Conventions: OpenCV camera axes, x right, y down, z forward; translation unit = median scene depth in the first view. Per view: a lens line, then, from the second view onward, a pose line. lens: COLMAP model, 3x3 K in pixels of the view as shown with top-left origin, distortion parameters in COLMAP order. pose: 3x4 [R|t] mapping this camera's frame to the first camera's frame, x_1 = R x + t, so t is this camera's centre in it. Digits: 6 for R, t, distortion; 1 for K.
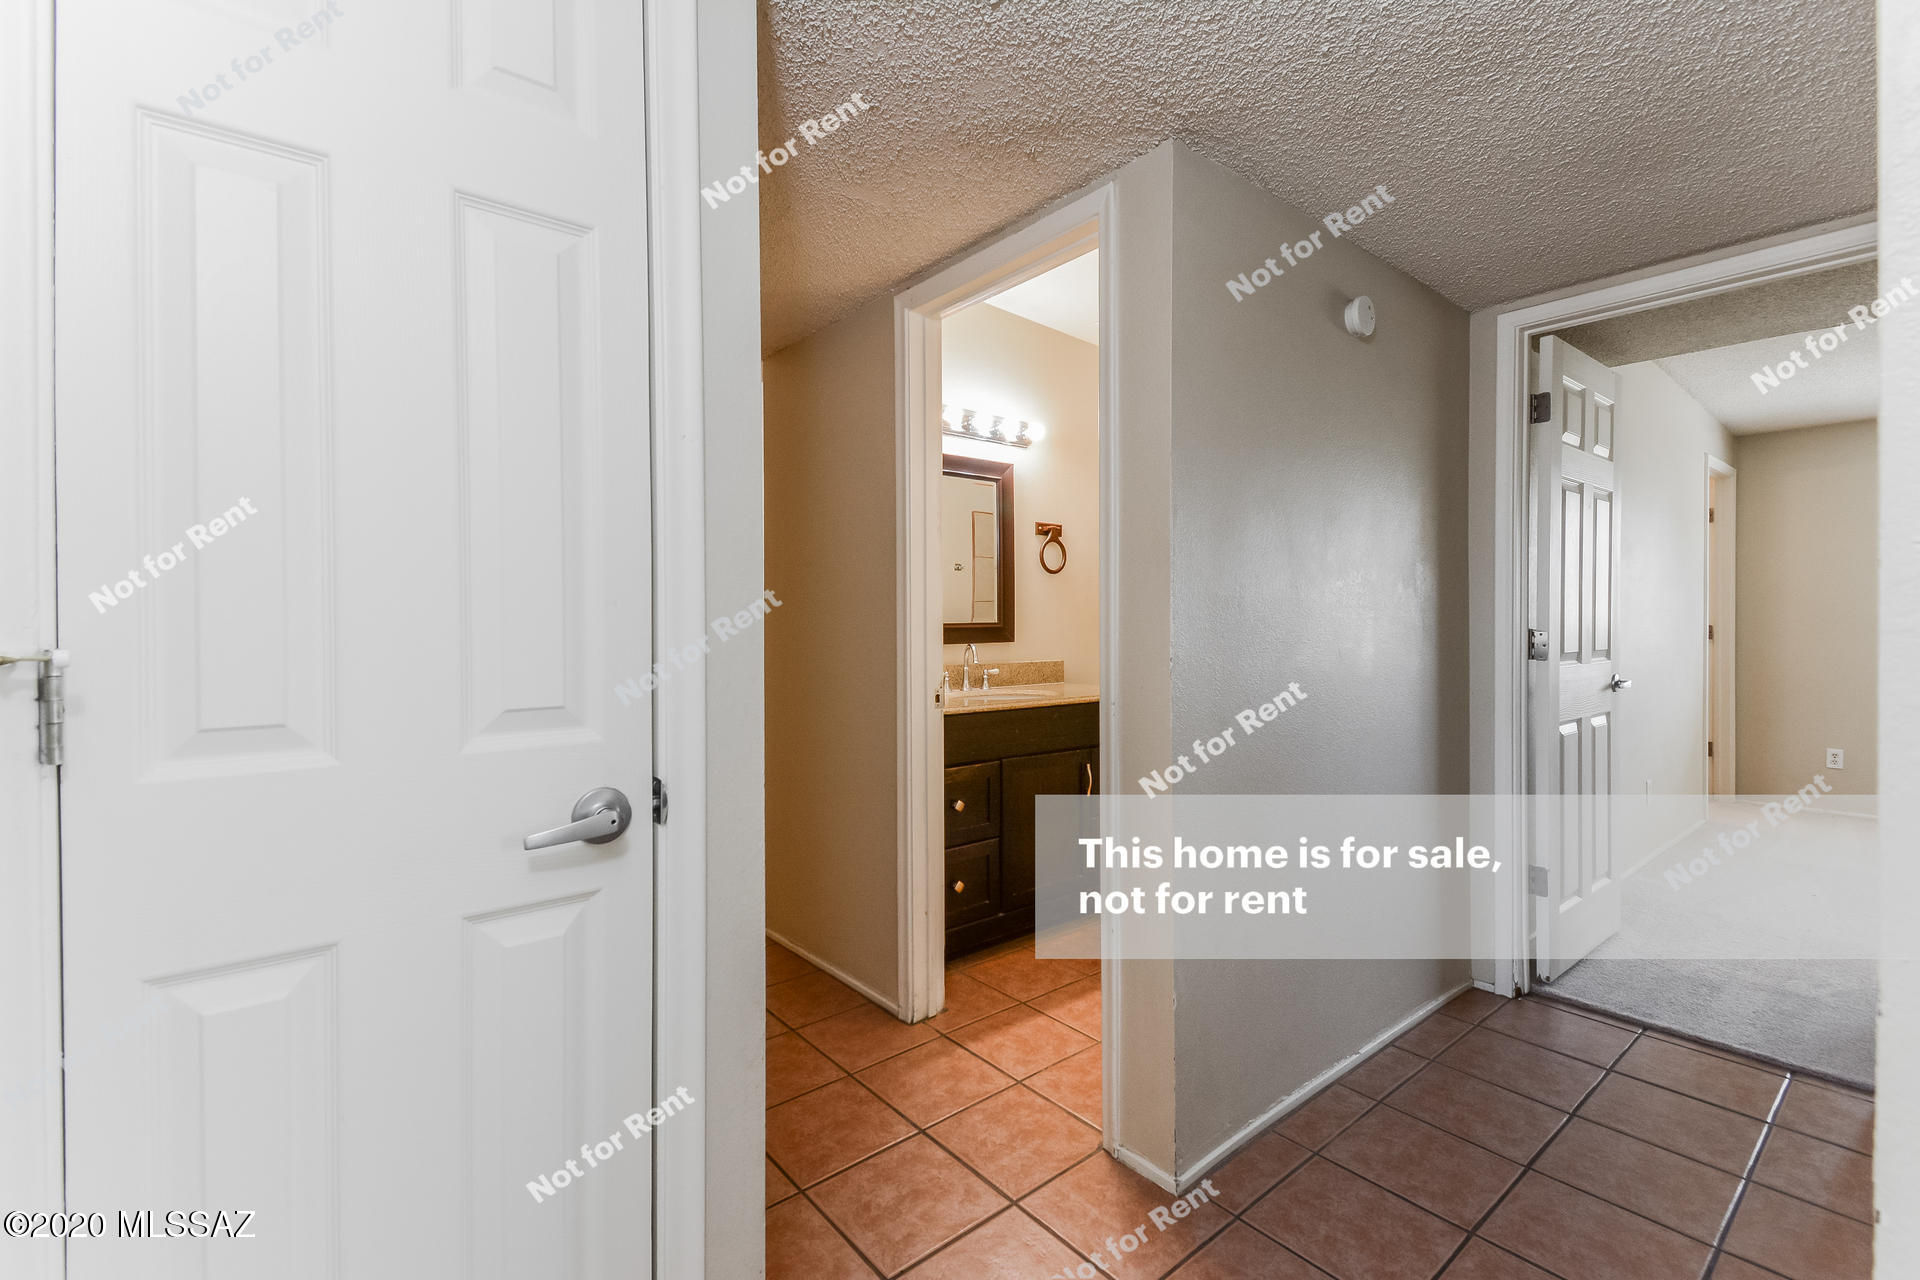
lens RADIAL K [[841.7, 0, 960.6], [0, 841.7, 633.6], [0, 0, 1]] dist [-0.002809, -0.003475]
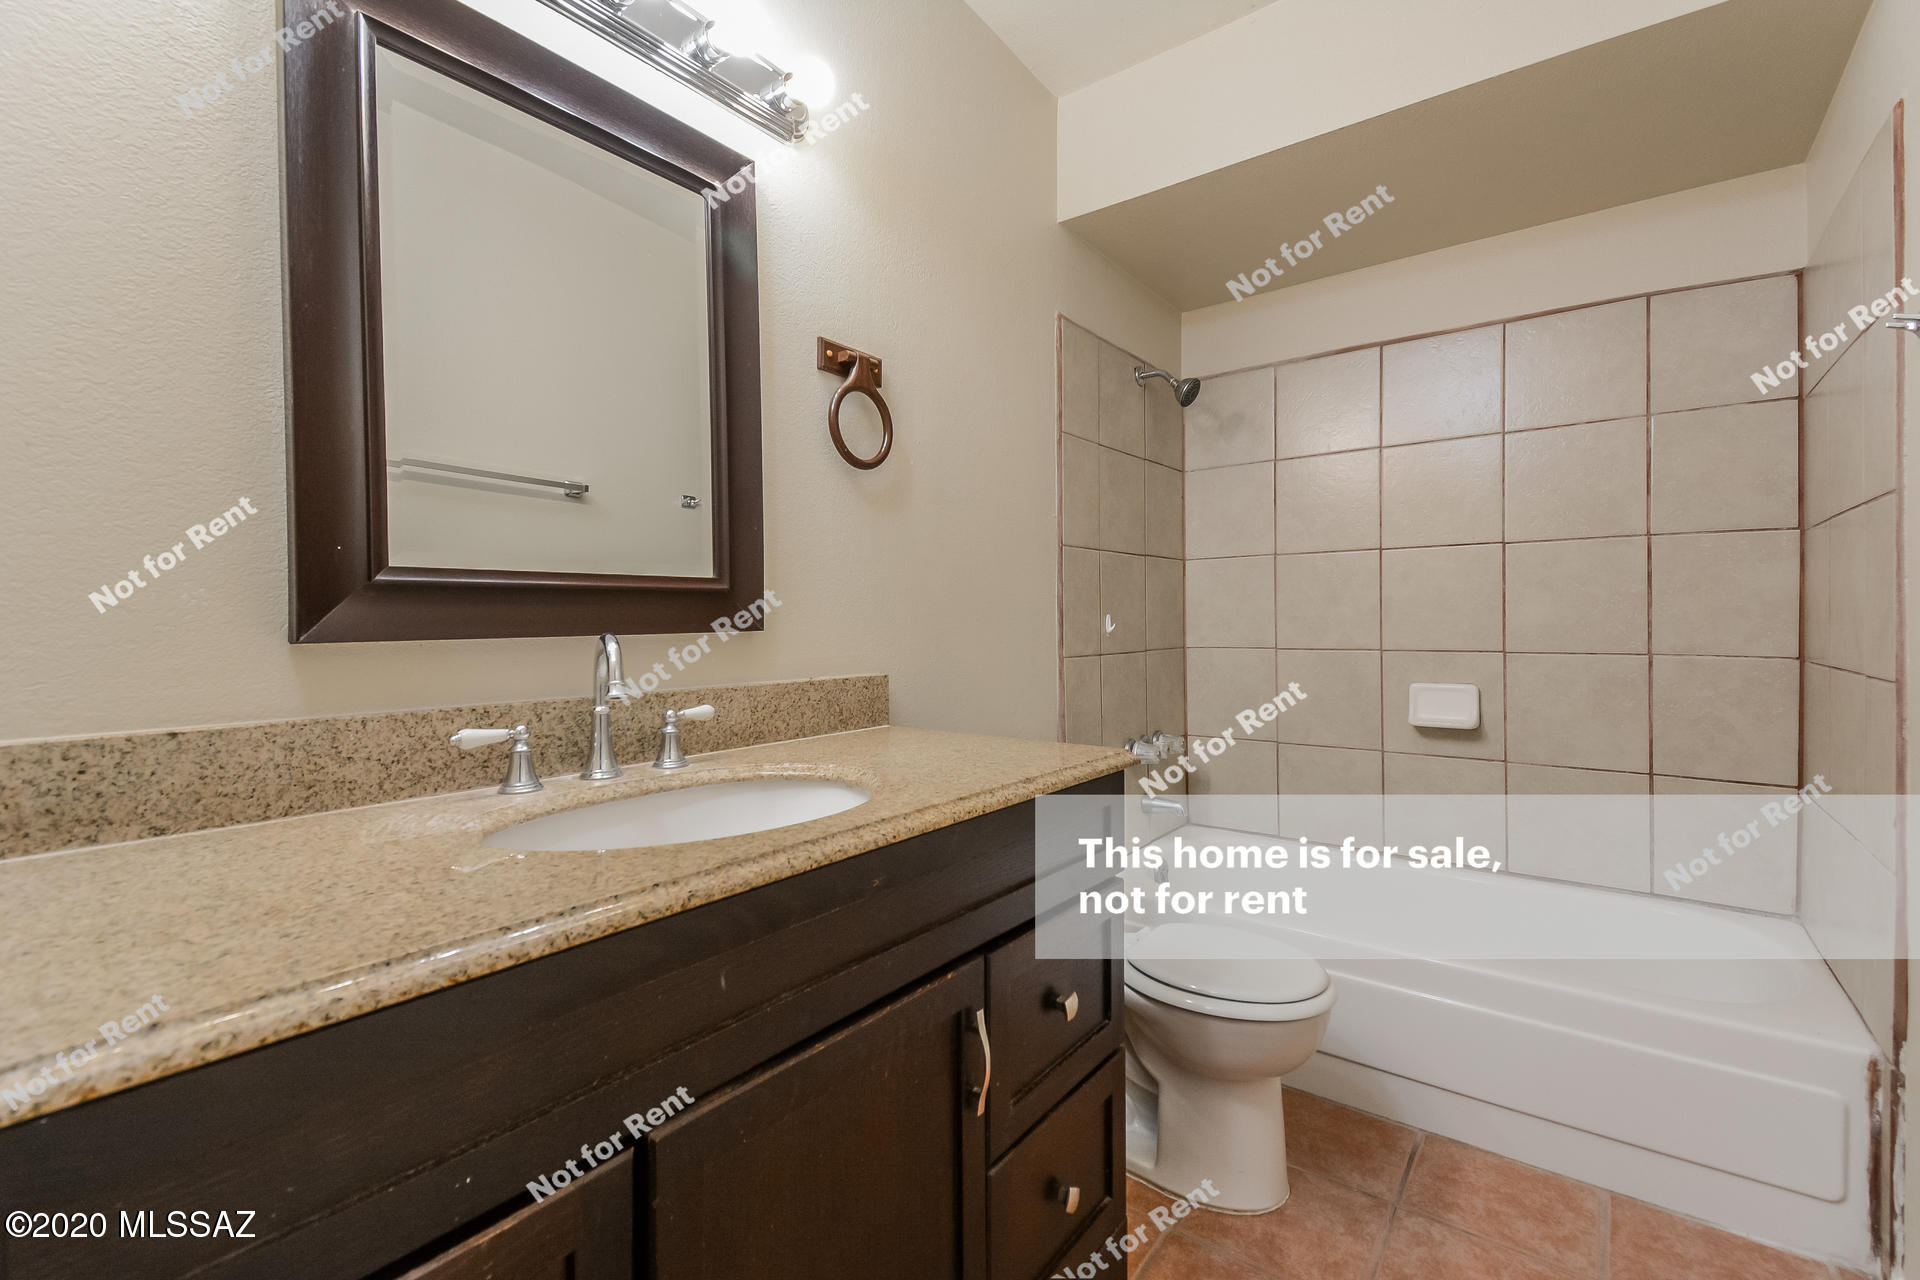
lens RADIAL K [[841.7, 0, 966.9], [0, 841.7, 633.5], [0, 0, 1]] dist [-0.002809, -0.003475]
pose [[0.973556, -0.008871, 0.228275, 0.066369], [0.008588, 0.999961, 0.002234, 0.010791], [-0.228286, -0.000215, 0.973594, 0.596210]]
